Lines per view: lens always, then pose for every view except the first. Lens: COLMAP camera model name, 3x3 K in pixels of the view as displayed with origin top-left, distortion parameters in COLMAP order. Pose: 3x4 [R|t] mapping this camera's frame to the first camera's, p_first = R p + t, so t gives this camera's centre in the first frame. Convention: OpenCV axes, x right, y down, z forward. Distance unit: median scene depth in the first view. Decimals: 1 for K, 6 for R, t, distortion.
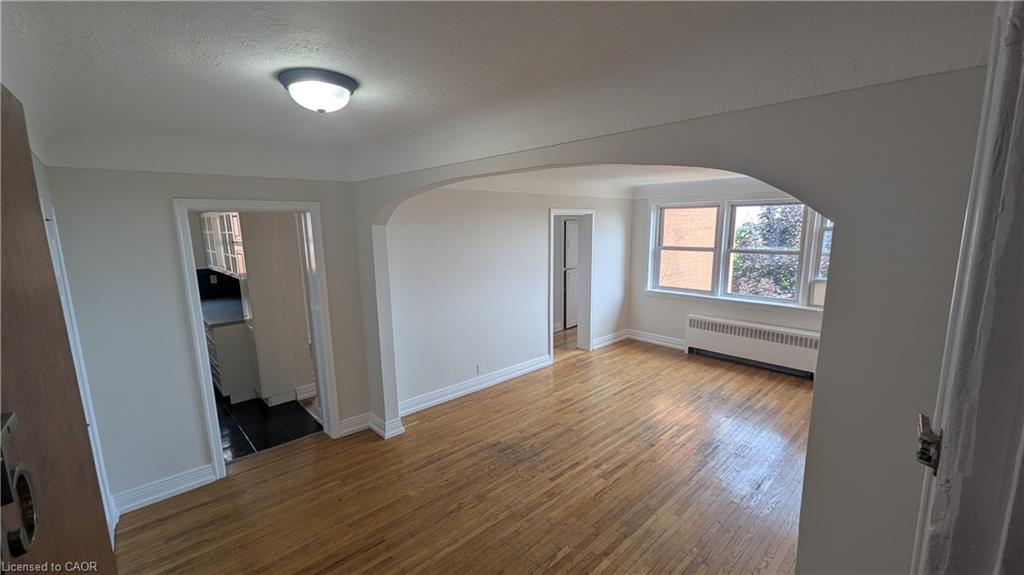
lens RADIAL K [[421.1, 0, 521.6], [0, 421.1, 288.3], [0, 0, 1]] dist [-0.001290, 0.000816]
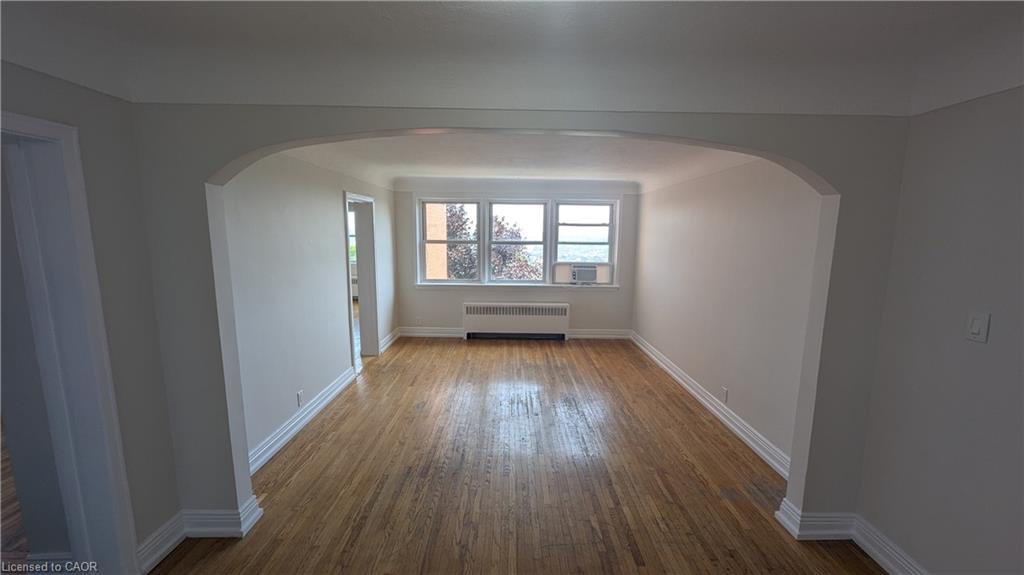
lens RADIAL K [[421.1, 0, 520.9], [0, 421.1, 286.2], [0, 0, 1]] dist [-0.001290, 0.000816]
pose [[0.680331, -0.076667, 0.728884, -0.294327], [0.090303, 0.995705, 0.020445, 0.012125], [-0.727321, 0.051911, 0.684331, 0.168989]]
